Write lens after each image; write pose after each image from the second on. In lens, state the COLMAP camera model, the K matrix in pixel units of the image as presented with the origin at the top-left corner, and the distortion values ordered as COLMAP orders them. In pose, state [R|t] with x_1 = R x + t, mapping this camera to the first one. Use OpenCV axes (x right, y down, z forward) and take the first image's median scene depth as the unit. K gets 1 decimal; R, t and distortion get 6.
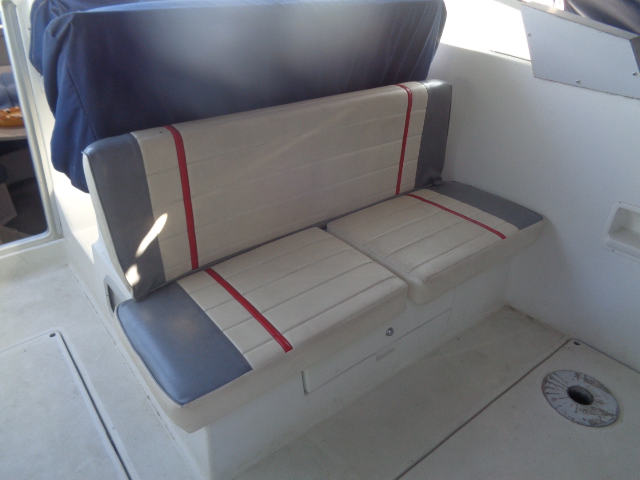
lens RADIAL K [[476.9, 0, 318.6], [0, 476.9, 236.0], [0, 0, 1]] dist [-0.012058, 0.005770]
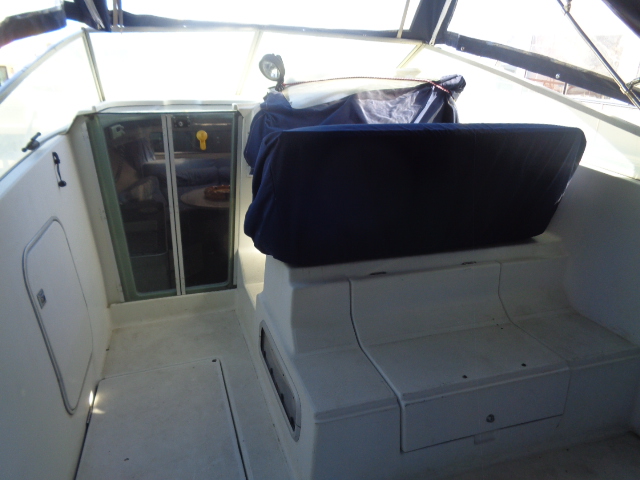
lens RADIAL K [[476.9, 0, 319.9], [0, 476.9, 239.0], [0, 0, 1]] dist [-0.012058, 0.005770]
pose [[0.938552, 0.127420, -0.320757, 0.076181], [-0.185595, 0.969876, -0.157780, 0.045805], [0.290991, 0.207615, 0.933927, -0.185347]]
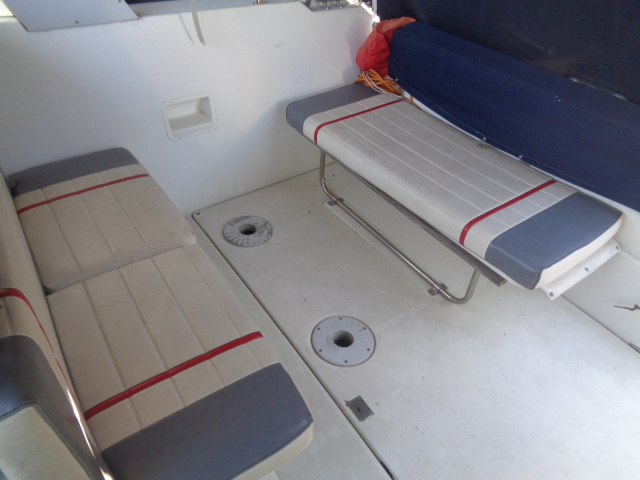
lens RADIAL K [[476.9, 0, 321.1], [0, 476.9, 239.6], [0, 0, 1]] dist [-0.012058, 0.005770]
pose [[0.074866, -0.643822, 0.761504, -0.514372], [0.464376, 0.698300, 0.544731, -0.305539], [-0.882468, 0.312842, 0.351255, 0.299707]]
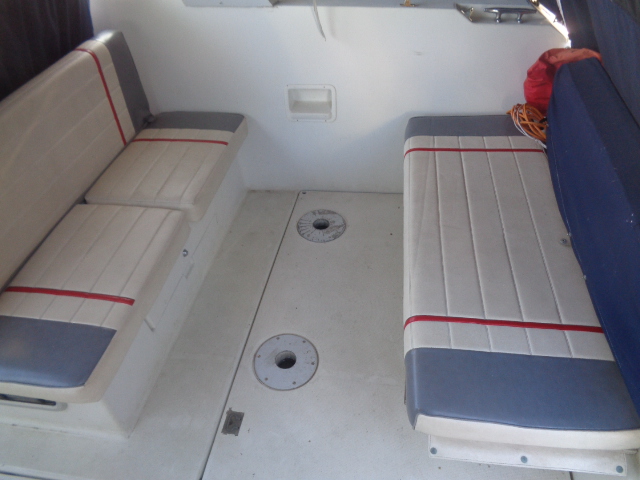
lens RADIAL K [[476.9, 0, 331.4], [0, 476.9, 240.3], [0, 0, 1]] dist [-0.012058, 0.005770]
pose [[0.731211, -0.494586, 0.469804, -0.129045], [0.386686, 0.867892, 0.311828, -0.061685], [-0.561965, -0.046345, 0.825862, -0.213561]]
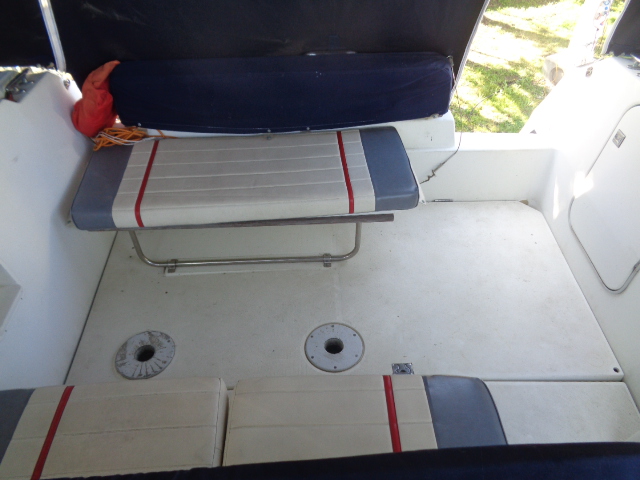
lens RADIAL K [[476.9, 0, 319.5], [0, 476.9, 236.5], [0, 0, 1]] dist [-0.012058, 0.005770]
pose [[-0.801513, -0.401690, 0.442970, -0.218672], [0.309960, 0.354408, 0.882225, -0.677118], [-0.511373, 0.844417, -0.159555, 0.680408]]
